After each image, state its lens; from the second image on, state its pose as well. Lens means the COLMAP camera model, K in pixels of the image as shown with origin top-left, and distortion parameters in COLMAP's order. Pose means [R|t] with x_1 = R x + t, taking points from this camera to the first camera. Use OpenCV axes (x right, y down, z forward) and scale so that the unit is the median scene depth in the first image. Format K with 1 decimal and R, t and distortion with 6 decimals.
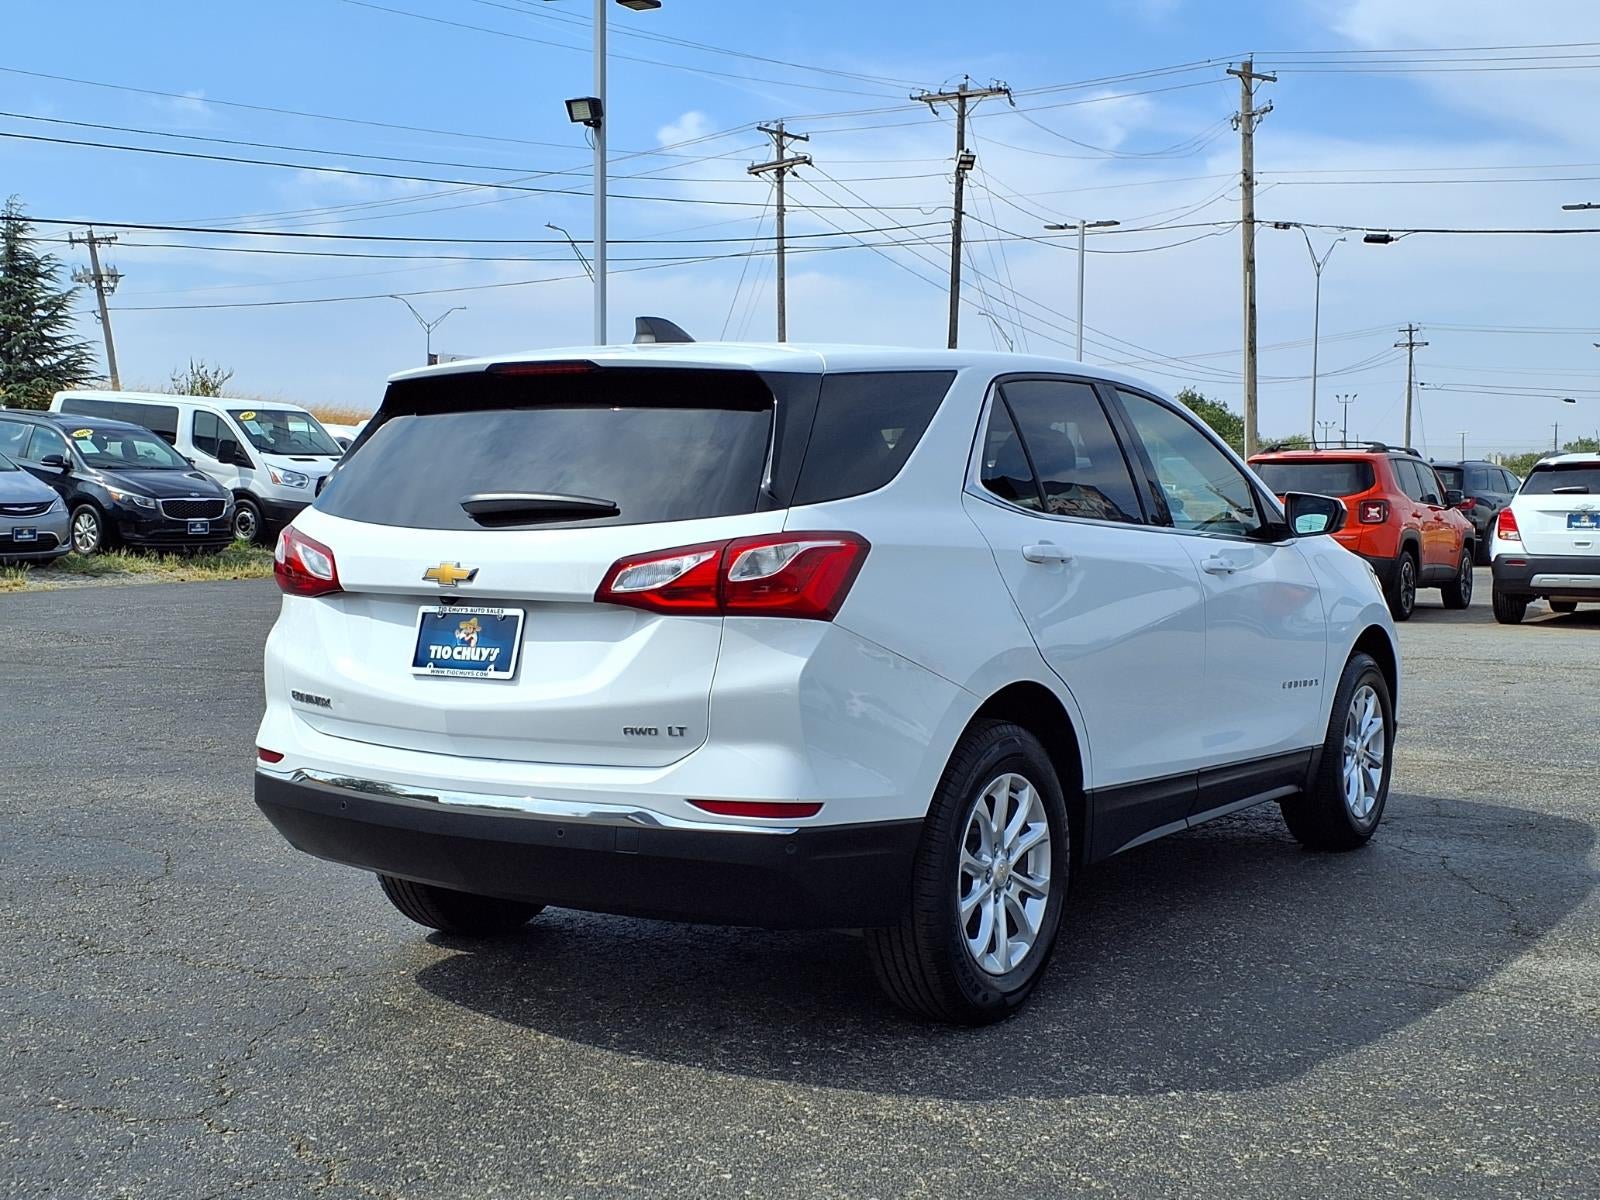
lens RADIAL K [[1853.6, 0, 801.4], [0, 1853.6, 597.6], [0, 0, 1]] dist [0.192789, -0.514671]
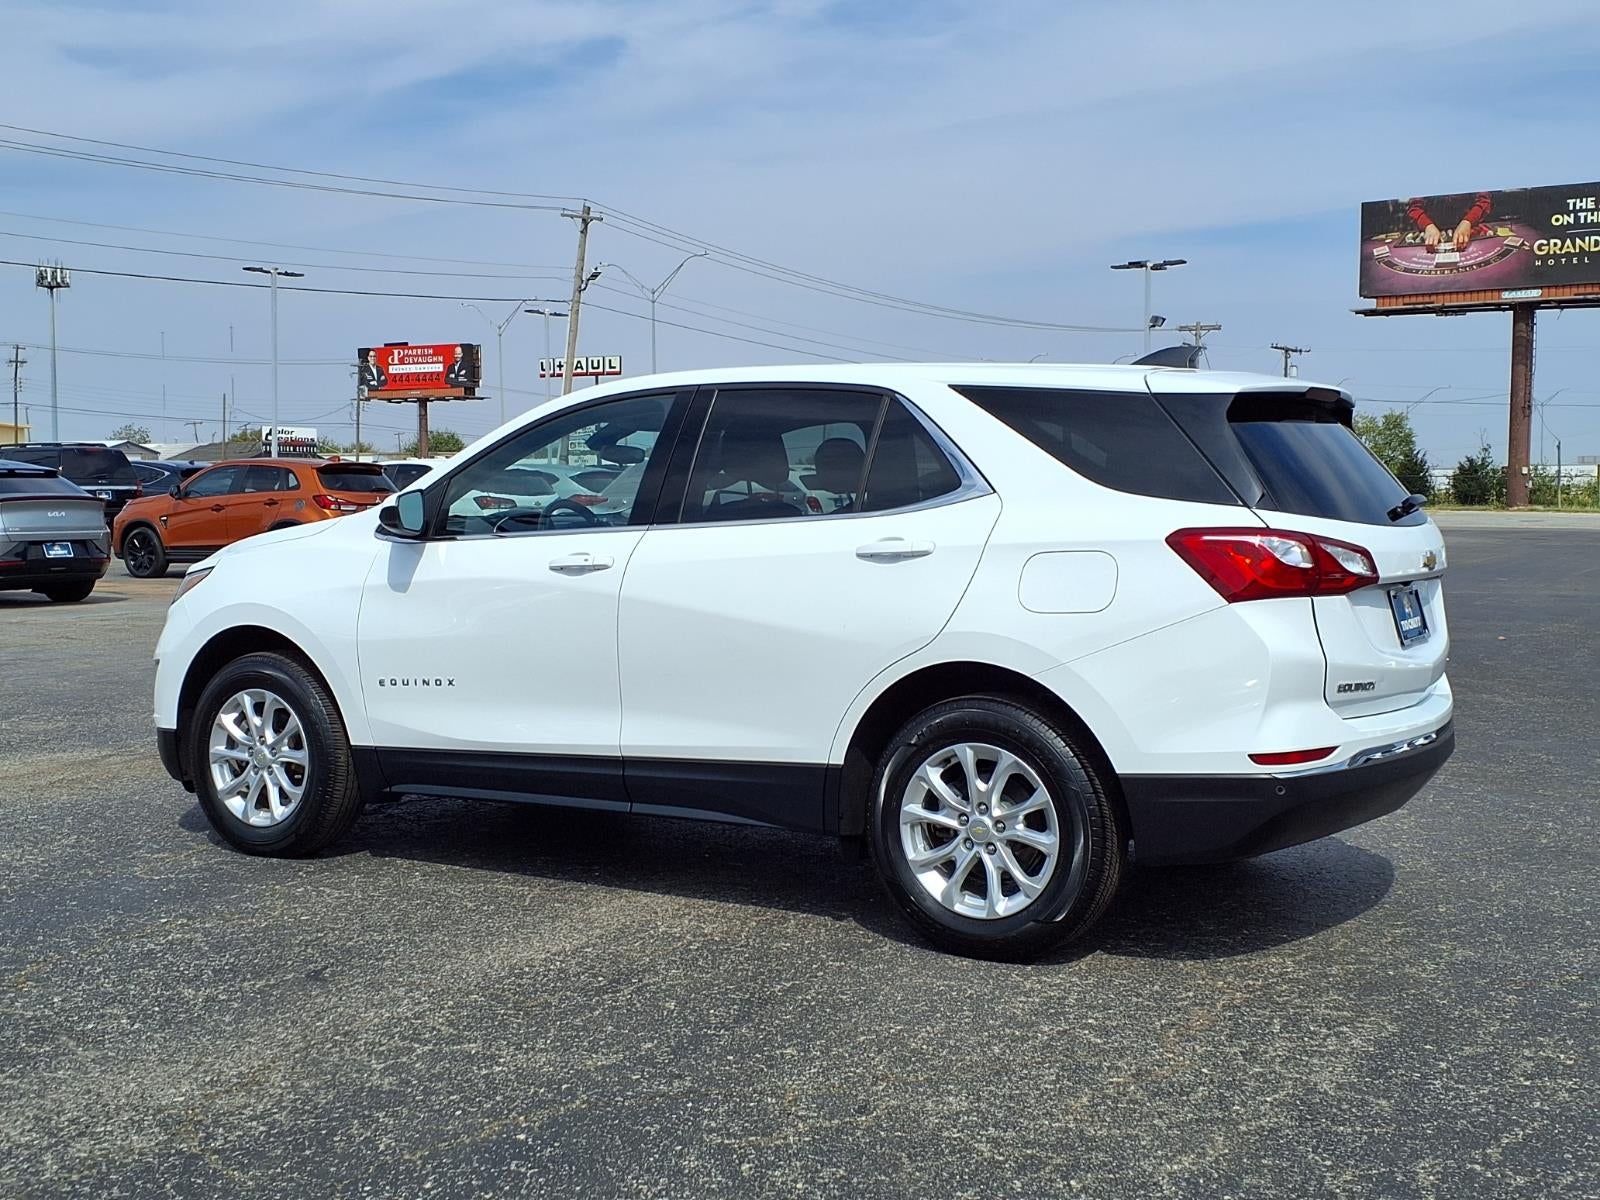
lens RADIAL K [[1853.6, 0, 801.4], [0, 1853.6, 597.6], [0, 0, 1]] dist [0.192789, -0.514671]
pose [[-0.026037, -0.064294, 0.997591, -1.428314], [0.051596, 0.996513, 0.065572, -0.091445], [-0.998329, 0.053179, -0.022629, 1.432129]]
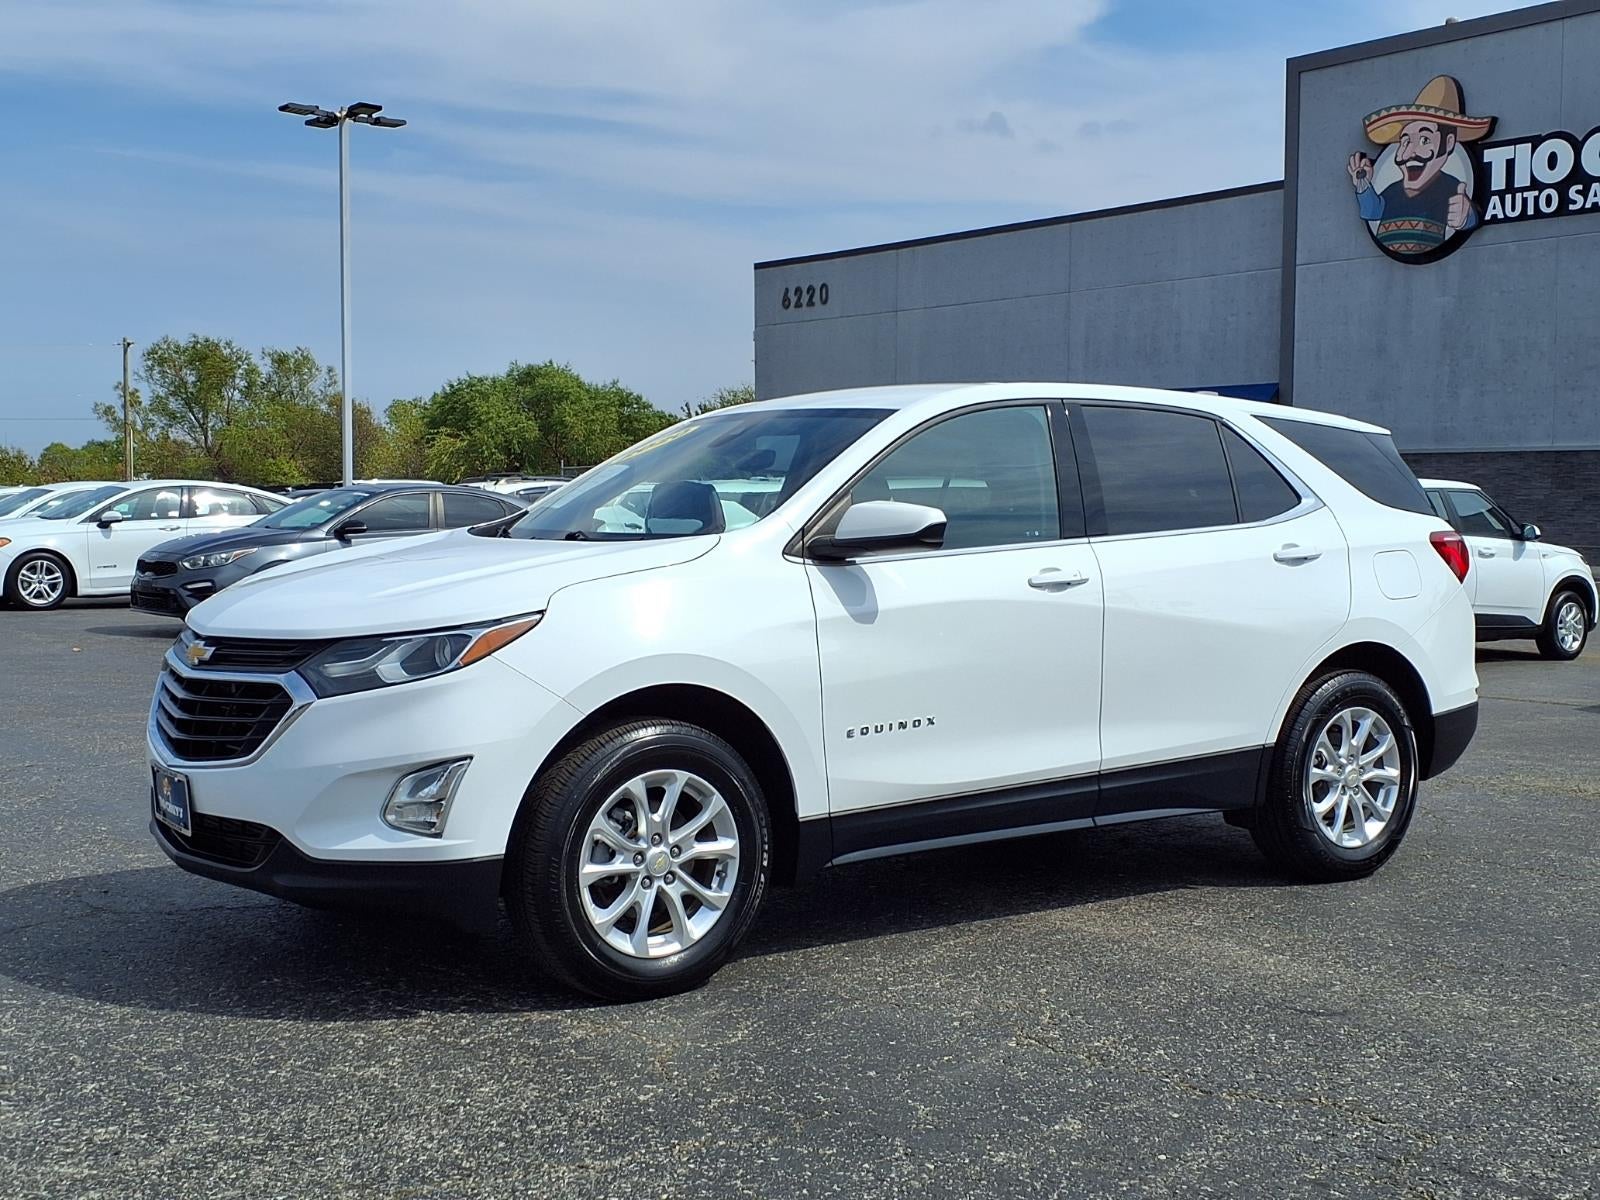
lens RADIAL K [[1863.9, 0, 813.9], [0, 1863.9, 595.8], [0, 0, 1]] dist [0.181989, -0.505354]
pose [[-0.932723, -0.031519, 0.359213, -0.373602], [0.004643, 0.995040, 0.099364, -0.155198], [-0.360563, 0.094347, -0.927951, 2.852250]]
